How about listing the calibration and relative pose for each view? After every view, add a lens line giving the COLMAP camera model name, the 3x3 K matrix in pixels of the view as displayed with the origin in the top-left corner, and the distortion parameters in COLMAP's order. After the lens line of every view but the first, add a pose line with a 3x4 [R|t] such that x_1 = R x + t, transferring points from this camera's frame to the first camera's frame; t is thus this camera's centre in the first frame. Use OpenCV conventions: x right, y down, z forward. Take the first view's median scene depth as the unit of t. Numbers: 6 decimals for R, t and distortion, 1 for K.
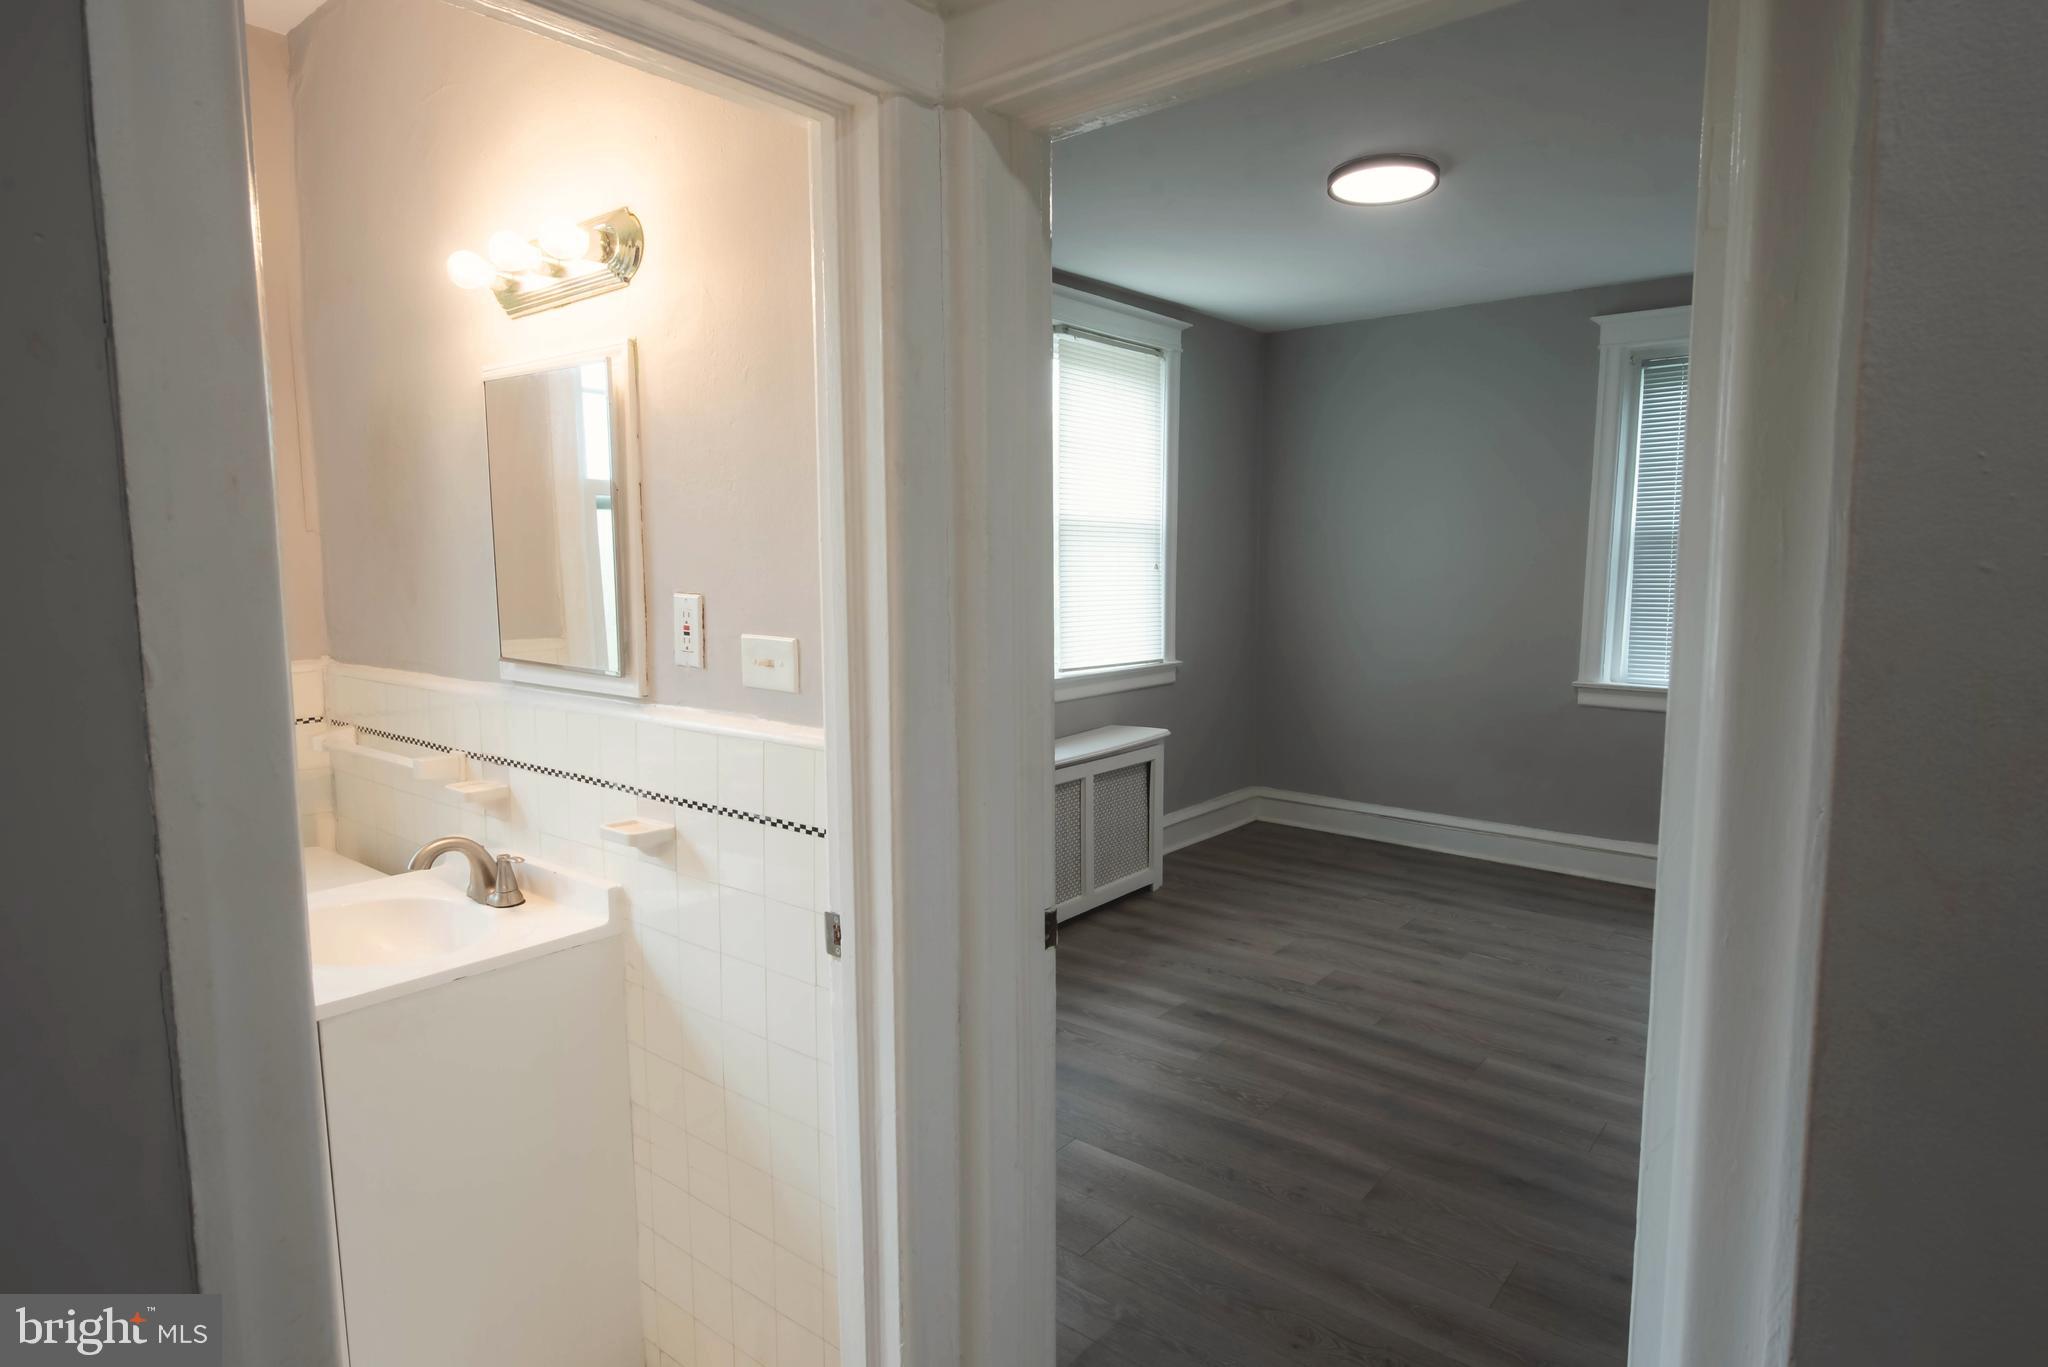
lens RADIAL K [[1167.9, 0, 1047.8], [0, 1167.9, 660.6], [0, 0, 1]] dist [-0.000154, -0.007185]
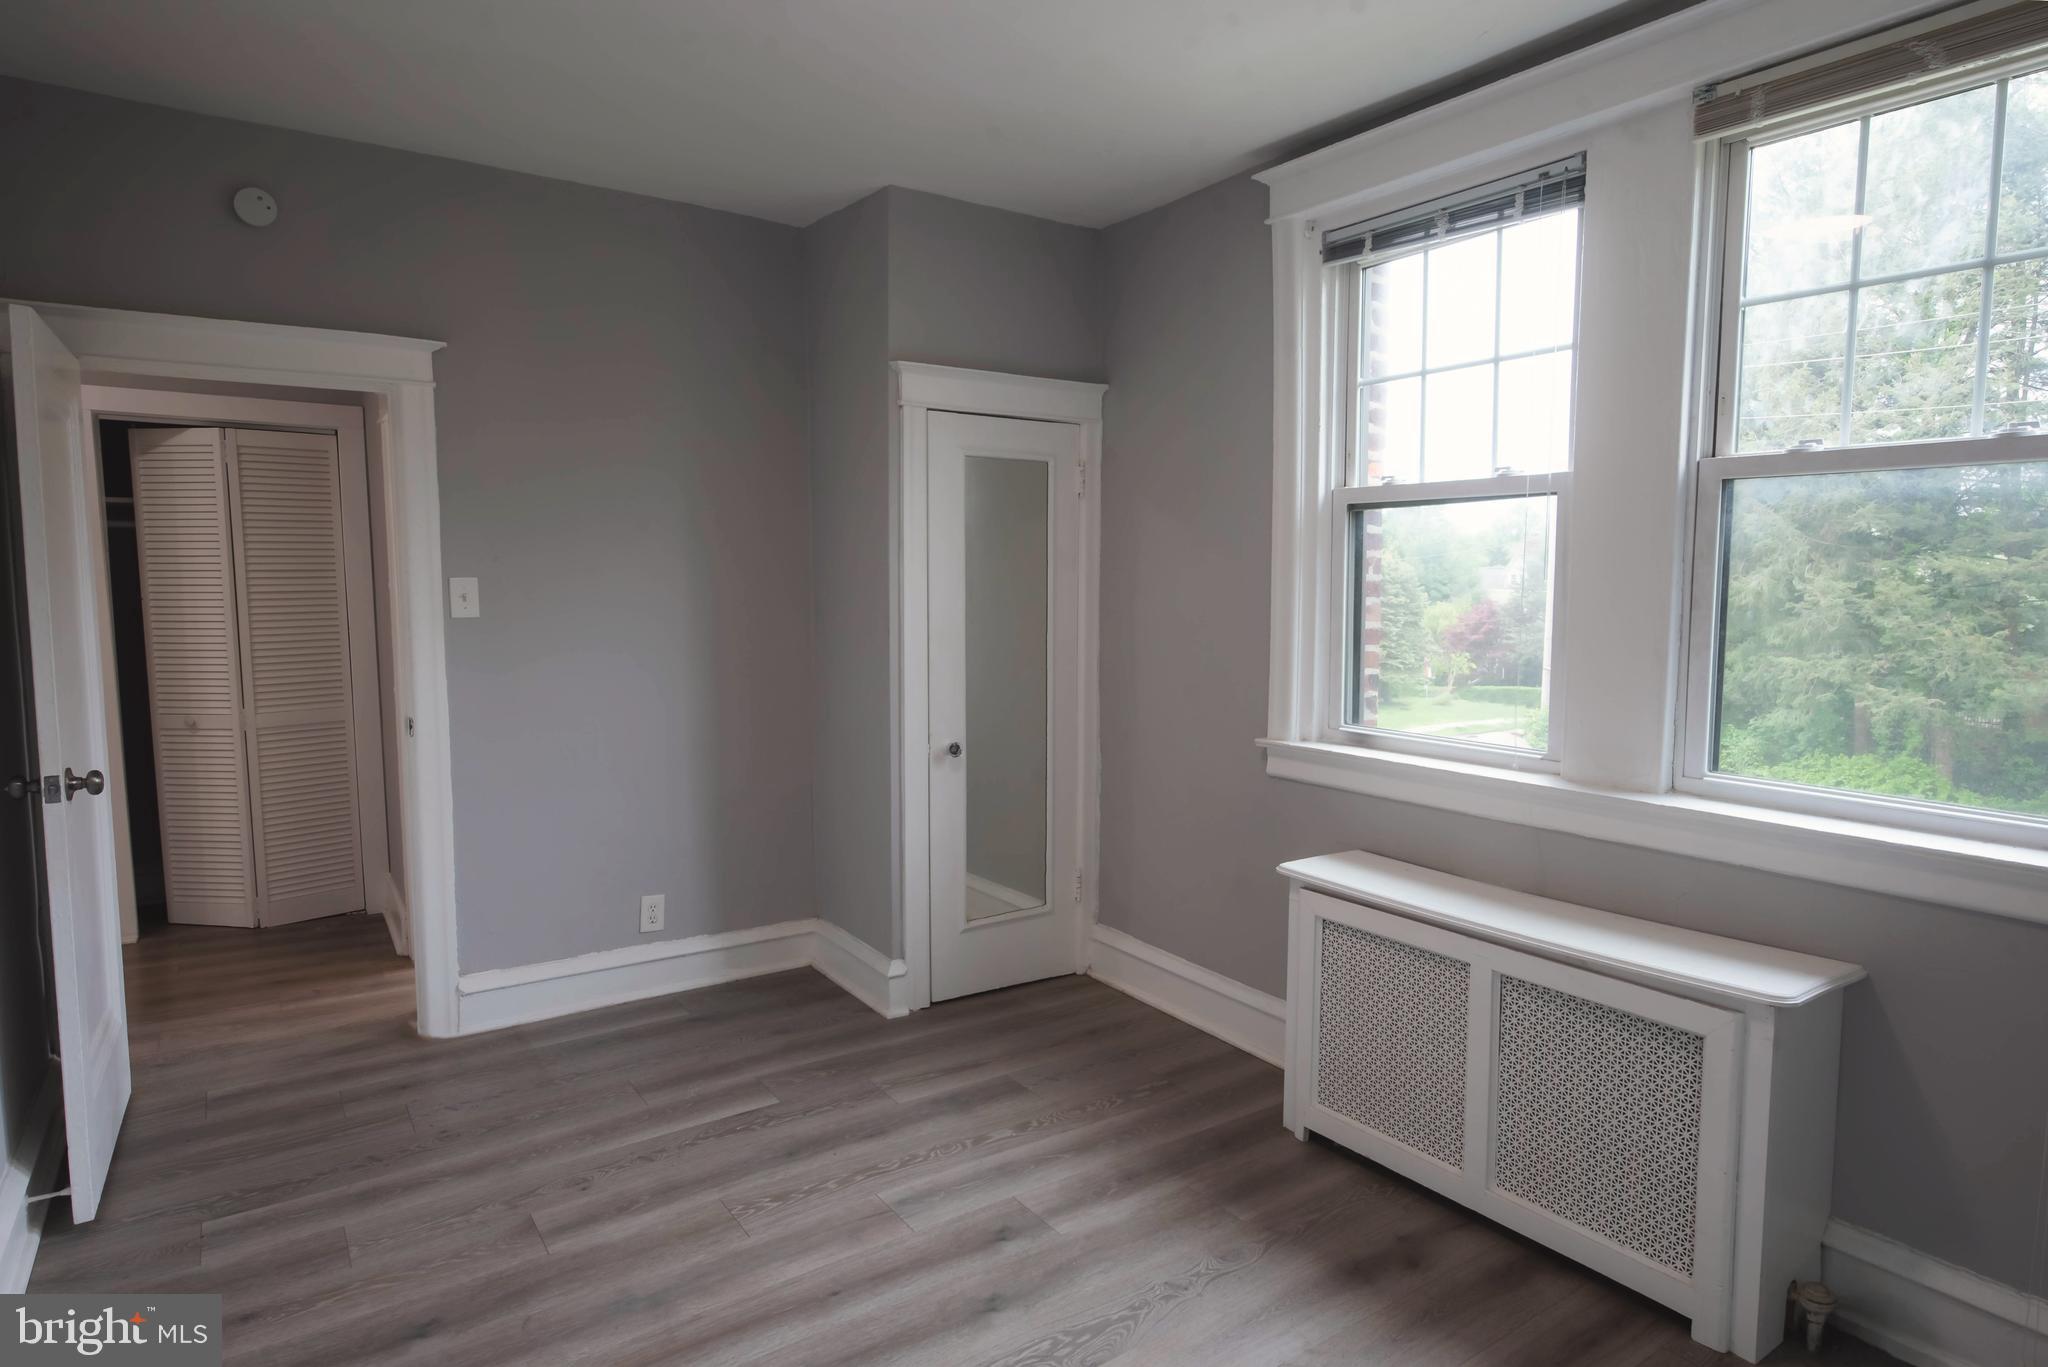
lens RADIAL K [[1167.9, 0, 1047.8], [0, 1167.9, 660.6], [0, 0, 1]] dist [-0.000154, -0.007185]
pose [[-0.294471, 0.080625, -0.952253, 0.849526], [-0.083753, 0.990424, 0.109756, -0.119972], [0.951983, 0.112074, -0.284898, 1.340815]]
